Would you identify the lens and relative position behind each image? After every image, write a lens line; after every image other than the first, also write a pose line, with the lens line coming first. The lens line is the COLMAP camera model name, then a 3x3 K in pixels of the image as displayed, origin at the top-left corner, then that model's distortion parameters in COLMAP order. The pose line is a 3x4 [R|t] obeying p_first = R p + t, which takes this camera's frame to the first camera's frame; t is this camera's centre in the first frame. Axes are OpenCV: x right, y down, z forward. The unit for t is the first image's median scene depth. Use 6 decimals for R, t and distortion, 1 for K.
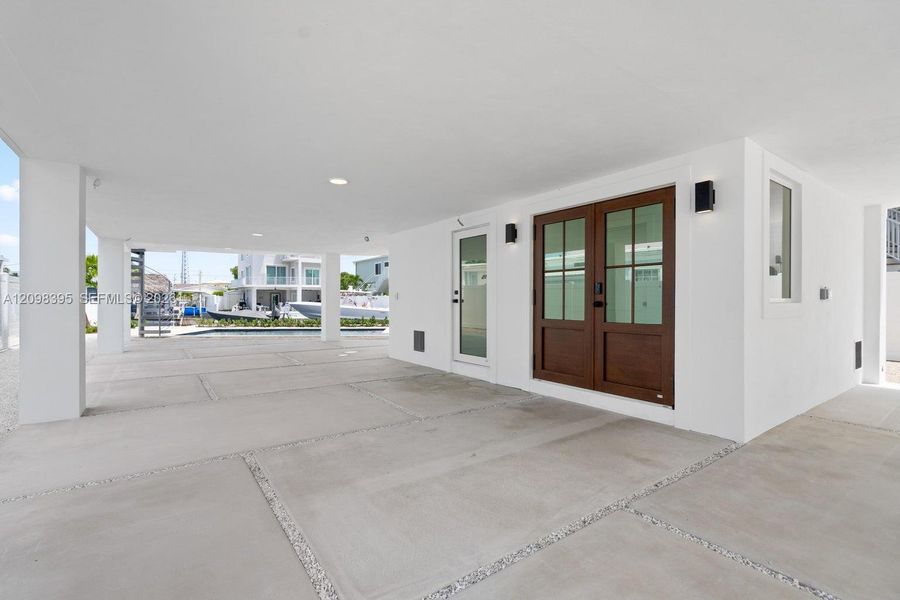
lens RADIAL K [[415.5, 0, 443.6], [0, 415.5, 302.7], [0, 0, 1]] dist [-0.004617, -0.000240]
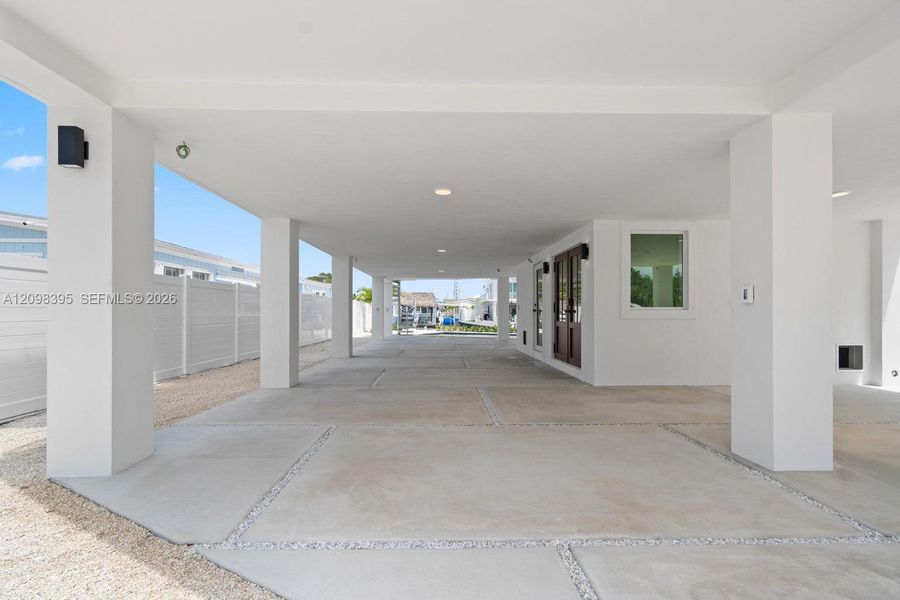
lens RADIAL K [[415.5, 0, 443.6], [0, 415.5, 302.7], [0, 0, 1]] dist [-0.004617, -0.000240]
pose [[0.827892, -0.012936, -0.560738, 0.333542], [-0.004657, 0.999541, -0.029935, 0.008043], [0.560868, 0.027394, 0.827452, -0.251288]]
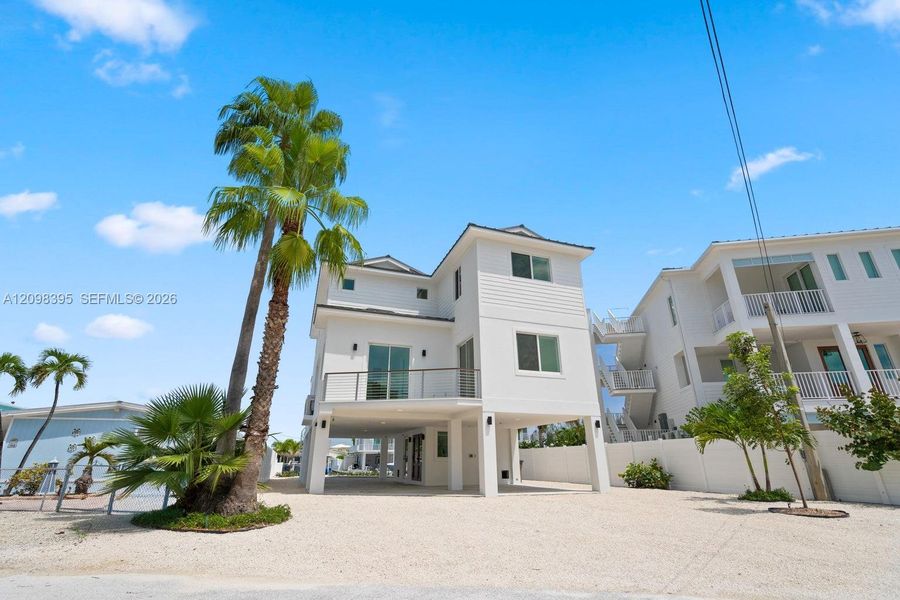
lens RADIAL K [[415.5, 0, 443.6], [0, 415.5, 302.7], [0, 0, 1]] dist [-0.004617, -0.000240]
pose [[0.964428, -0.096889, -0.245950, 0.714961], [-0.000464, 0.929786, -0.368100, 0.033604], [0.264346, 0.355120, 0.896667, -1.335560]]
